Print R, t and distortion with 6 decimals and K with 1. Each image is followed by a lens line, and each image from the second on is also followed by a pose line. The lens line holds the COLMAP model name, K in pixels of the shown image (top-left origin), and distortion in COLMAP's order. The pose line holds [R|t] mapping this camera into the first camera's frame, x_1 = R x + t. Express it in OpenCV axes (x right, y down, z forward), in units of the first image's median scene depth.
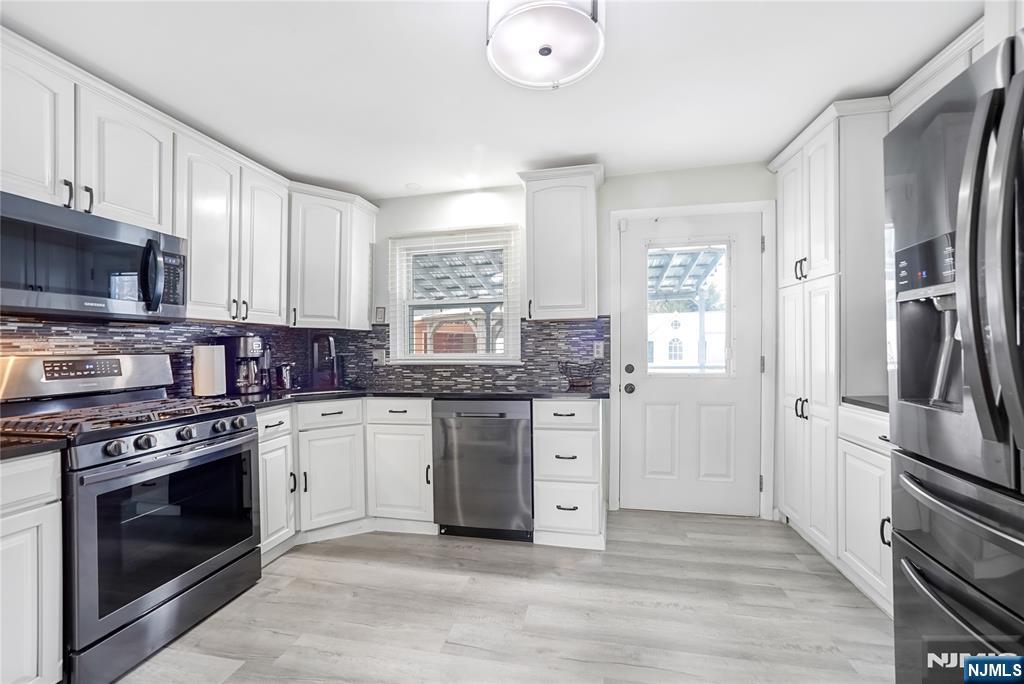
lens RADIAL K [[412.4, 0, 511.9], [0, 412.4, 348.8], [0, 0, 1]] dist [-0.002064, 0.000124]
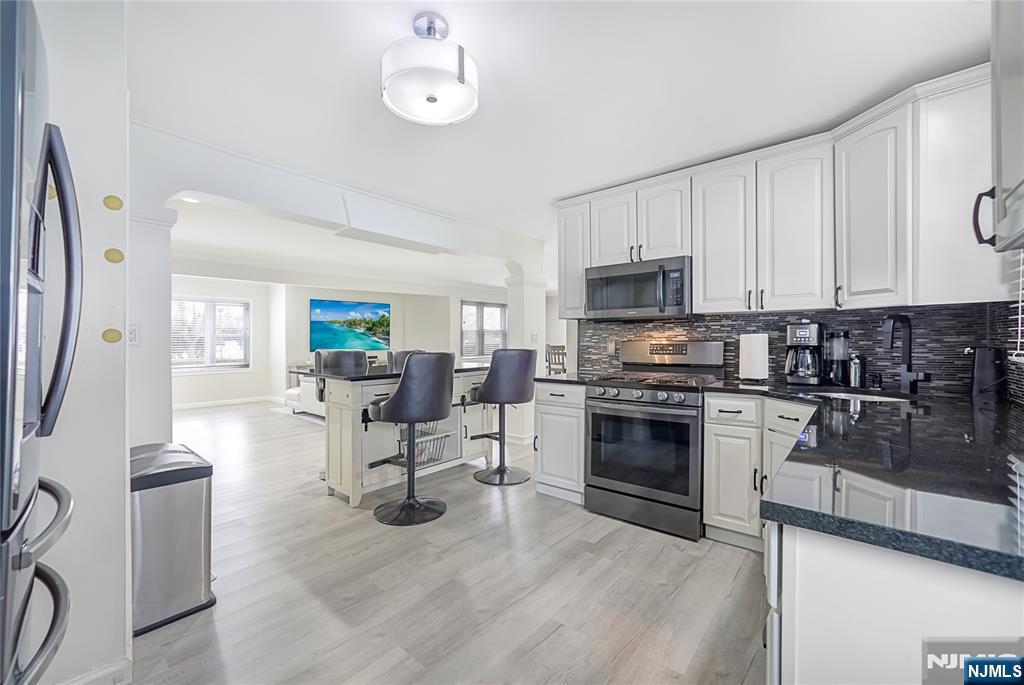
lens RADIAL K [[412.4, 0, 508.1], [0, 412.4, 335.8], [0, 0, 1]] dist [-0.002064, 0.000124]
pose [[-0.463748, 0.004820, -0.885954, 0.544502], [0.007699, 0.999969, 0.001410, -0.009602], [0.885934, -0.006167, -0.463771, 0.913554]]
